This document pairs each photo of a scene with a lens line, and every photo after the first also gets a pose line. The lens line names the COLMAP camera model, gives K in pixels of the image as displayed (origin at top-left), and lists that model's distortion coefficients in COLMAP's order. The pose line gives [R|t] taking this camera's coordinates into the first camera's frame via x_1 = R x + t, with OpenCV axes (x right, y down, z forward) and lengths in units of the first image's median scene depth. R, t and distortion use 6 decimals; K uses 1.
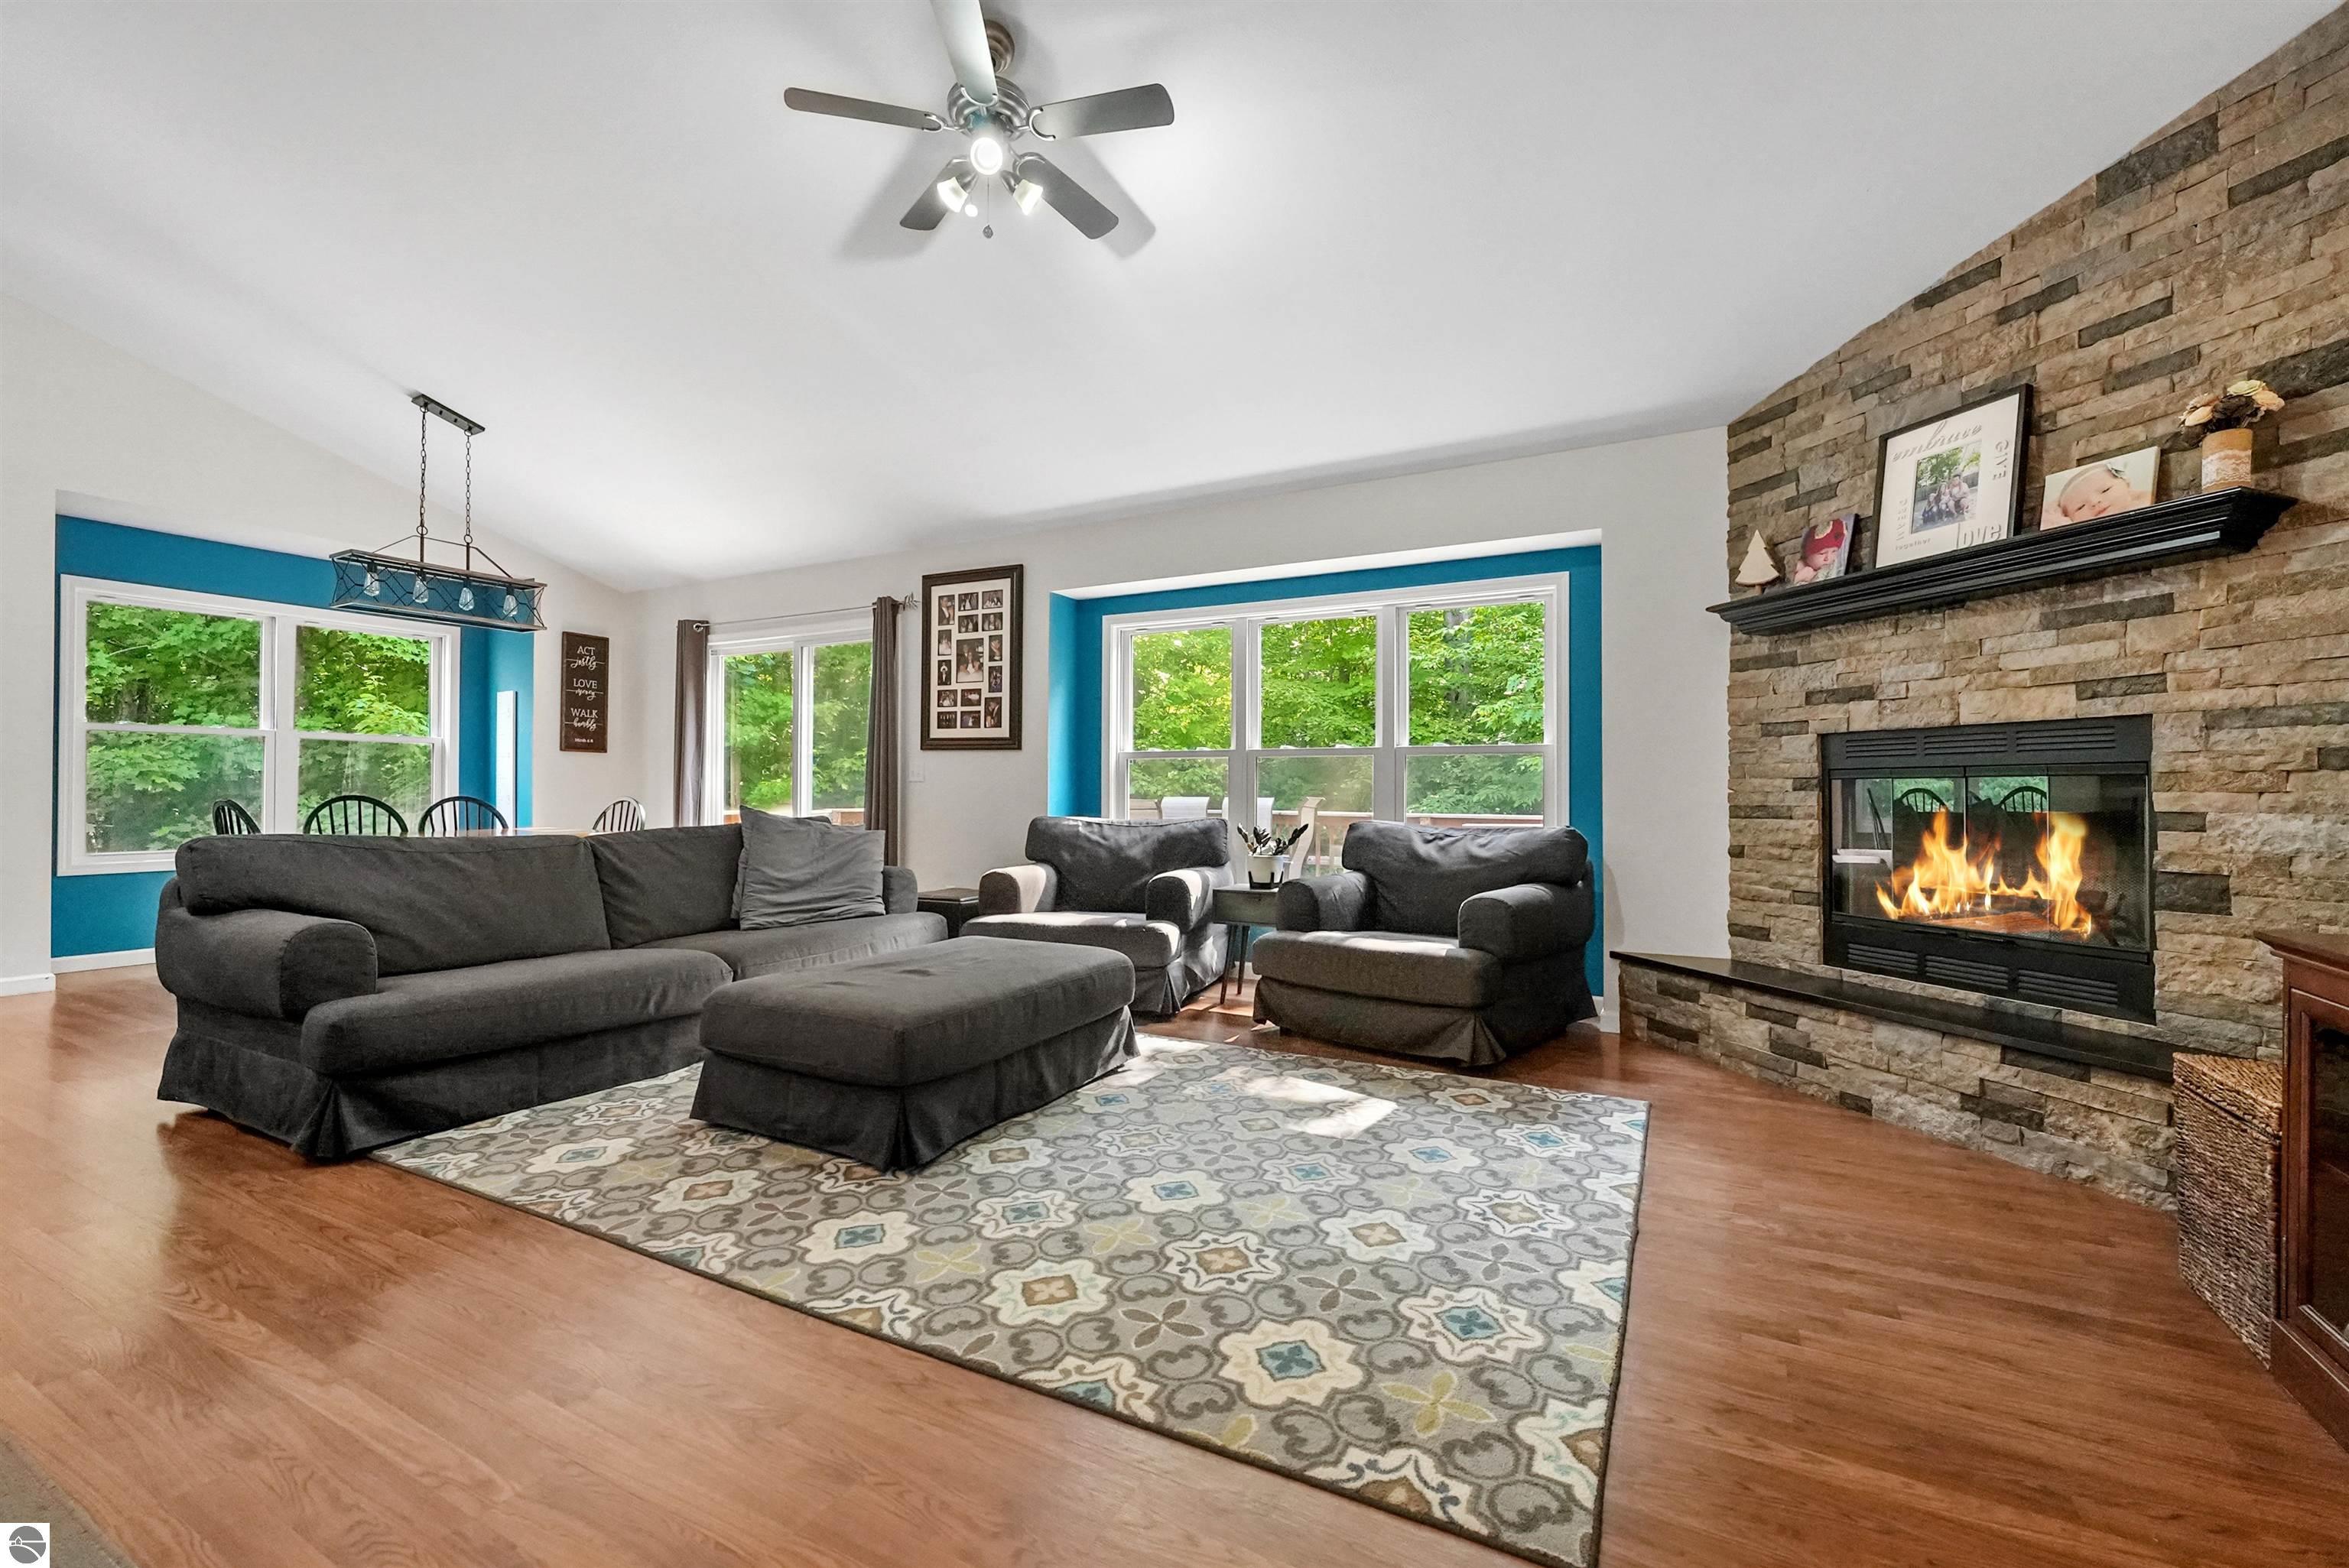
lens RADIAL K [[970.1, 0, 1195.1], [0, 970.1, 792.0], [0, 0, 1]] dist [-0.004498, -0.000820]
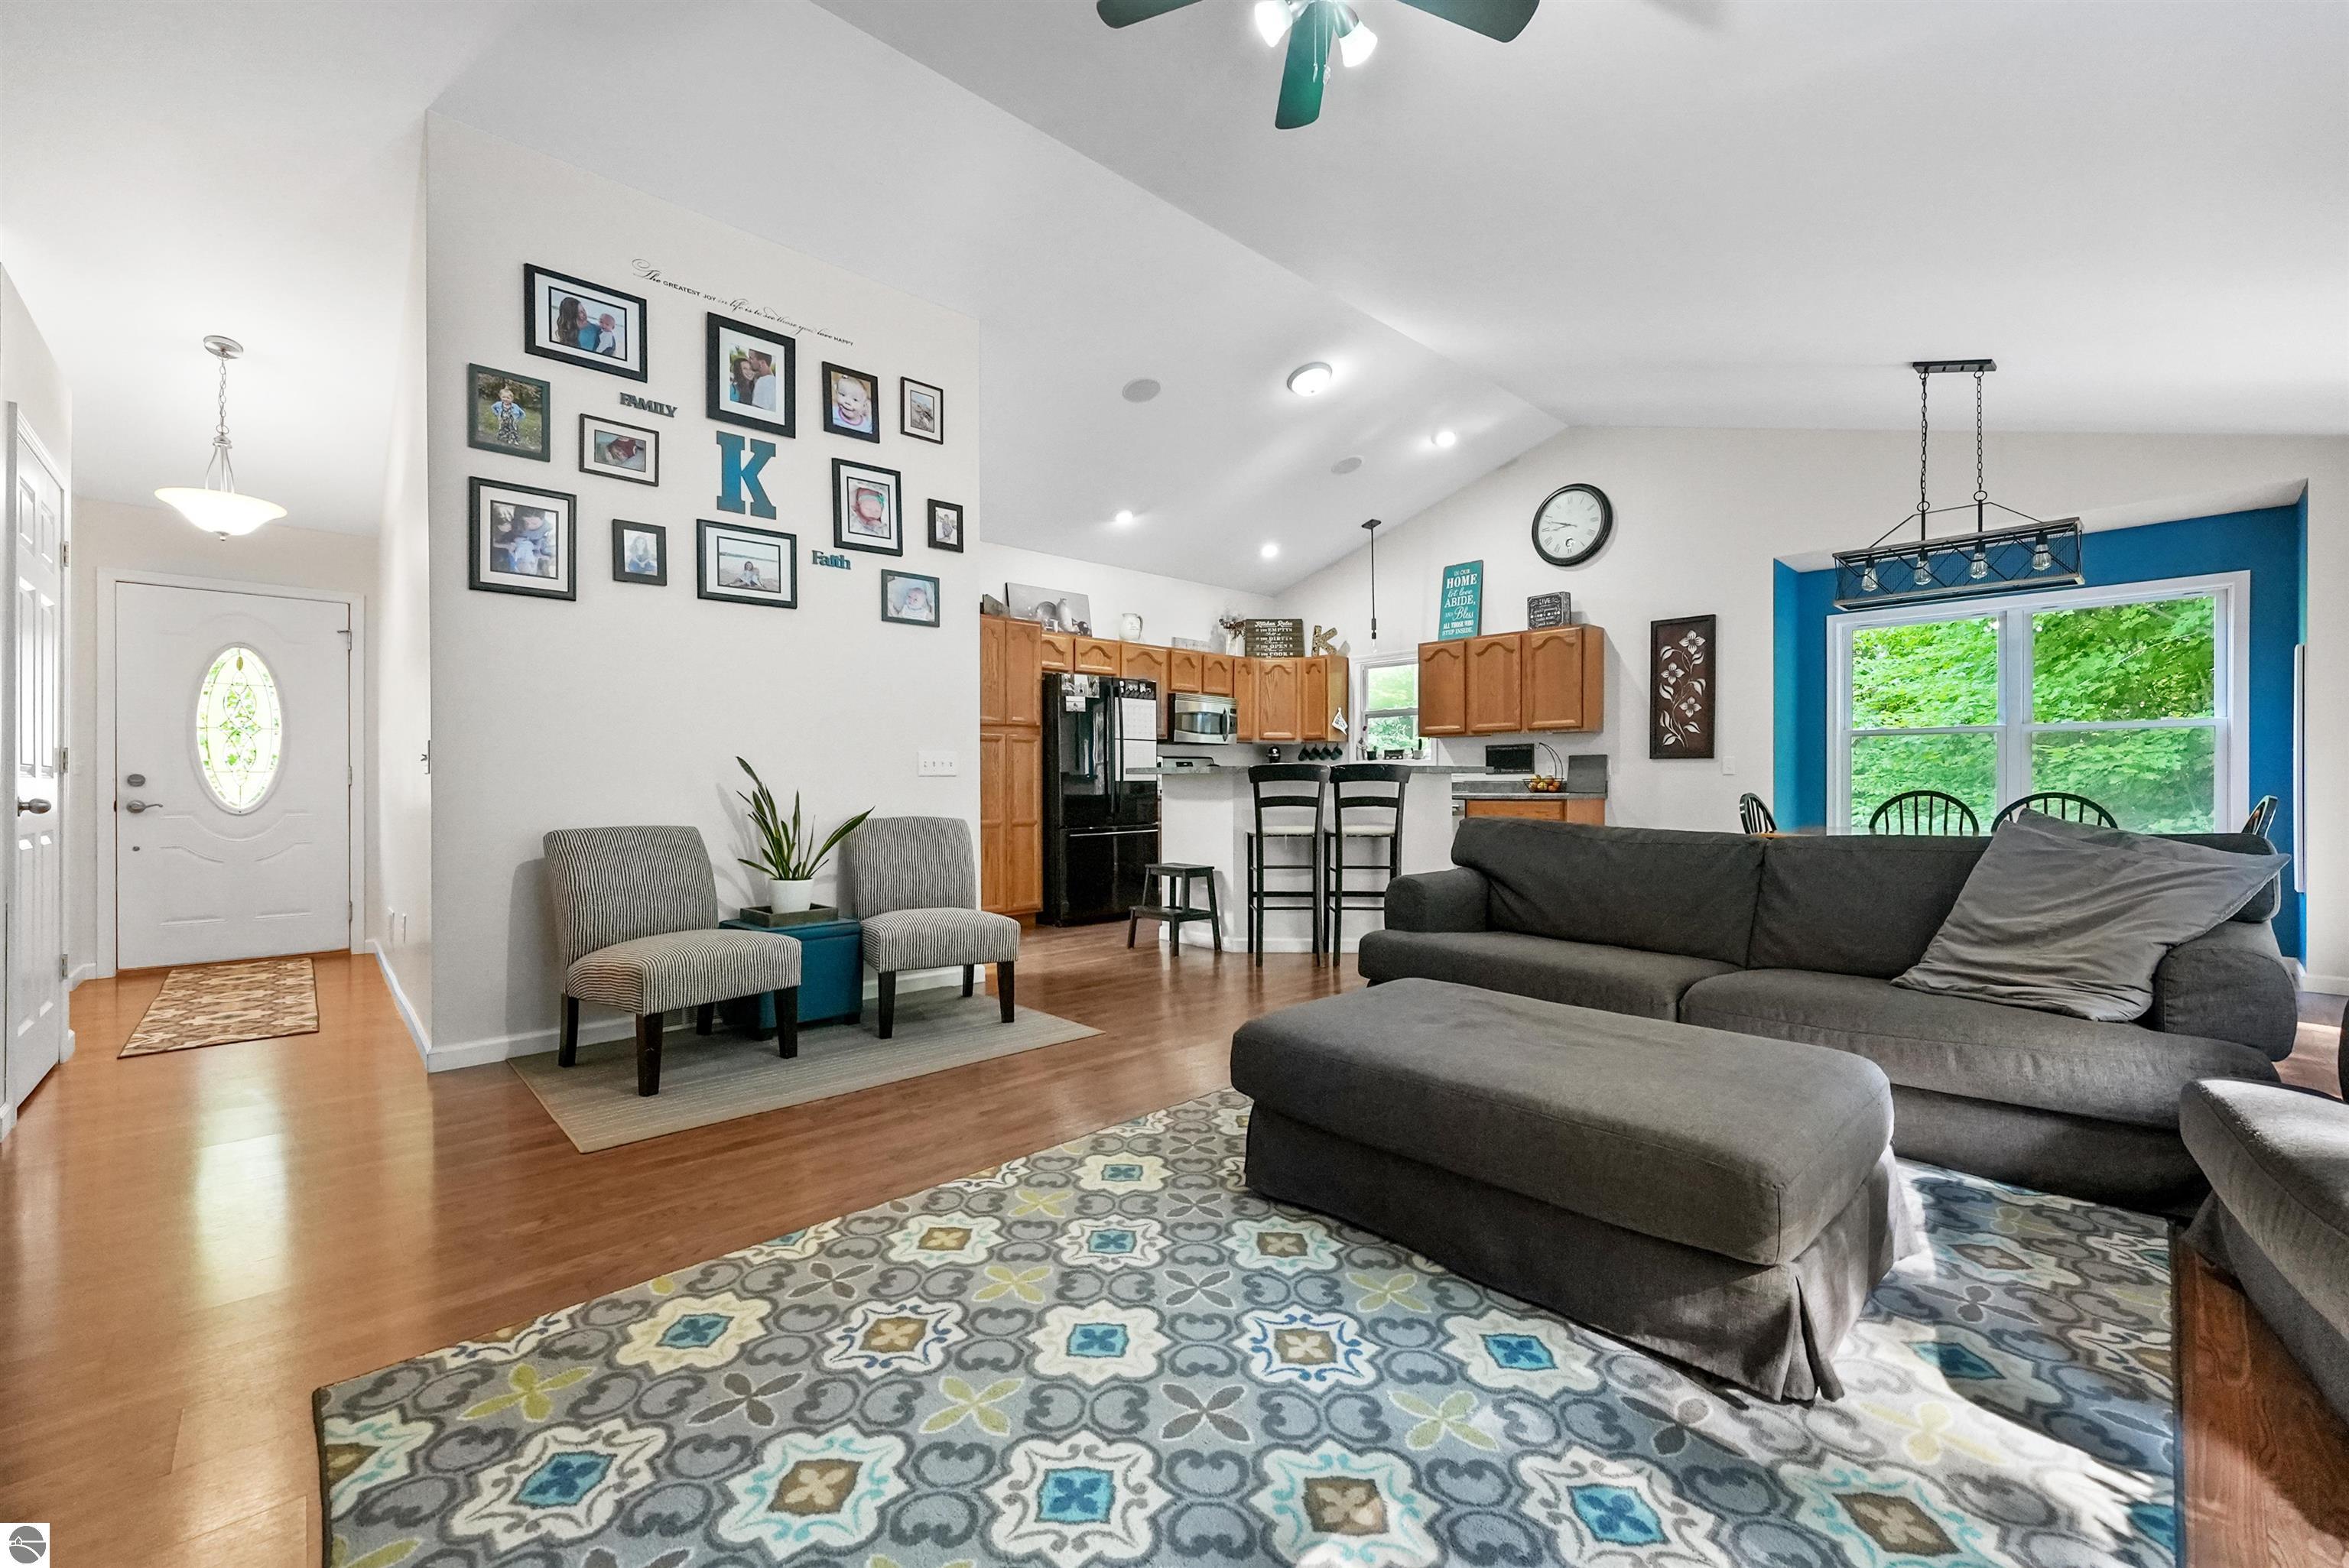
lens RADIAL K [[947.8, 0, 1168.8], [0, 947.8, 782.7], [0, 0, 1]] dist [-0.000767, -0.000363]
pose [[-0.337942, -0.002941, -0.941162, 0.422126], [-0.001095, 0.999996, -0.002731, -0.001570], [0.941166, 0.000107, -0.337944, 0.866457]]
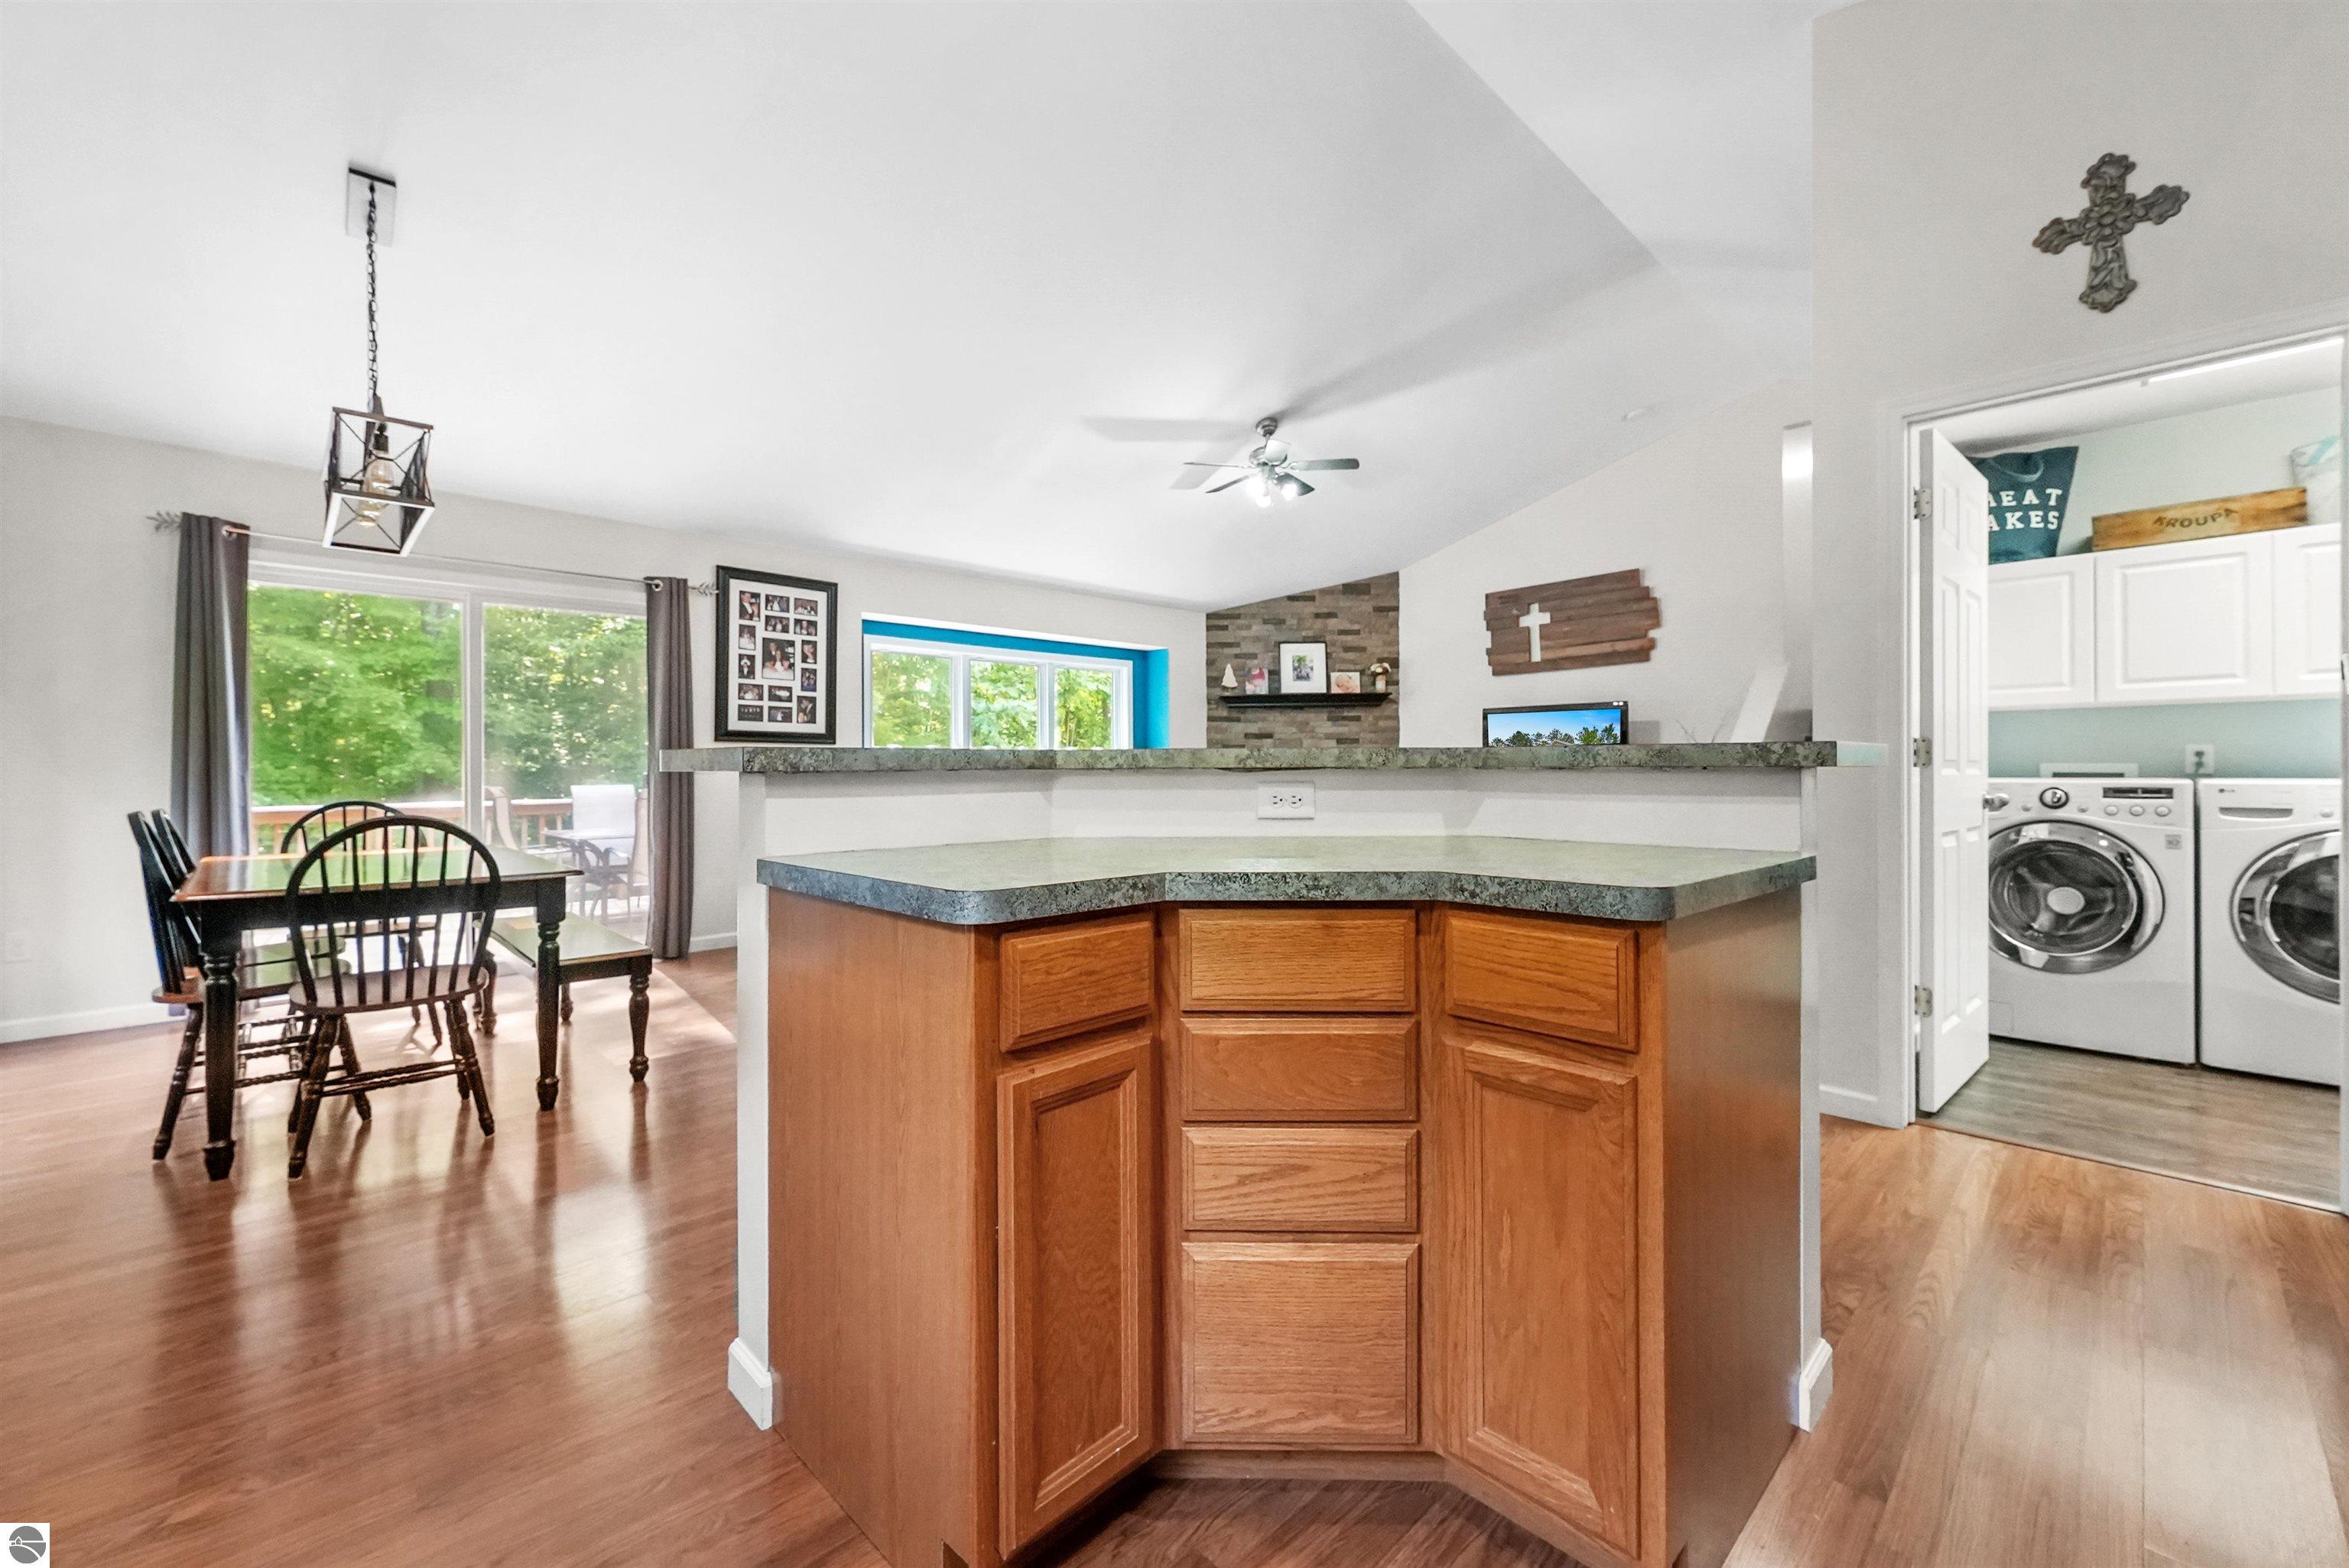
lens RADIAL K [[947.8, 0, 1170.2], [0, 947.8, 768.7], [0, 0, 1]] dist [-0.000767, -0.000363]
pose [[0.308775, -0.005793, 0.951118, -1.733227], [0.008501, 0.999958, 0.003331, -0.023396], [-0.951097, 0.007057, 0.308811, 0.428110]]
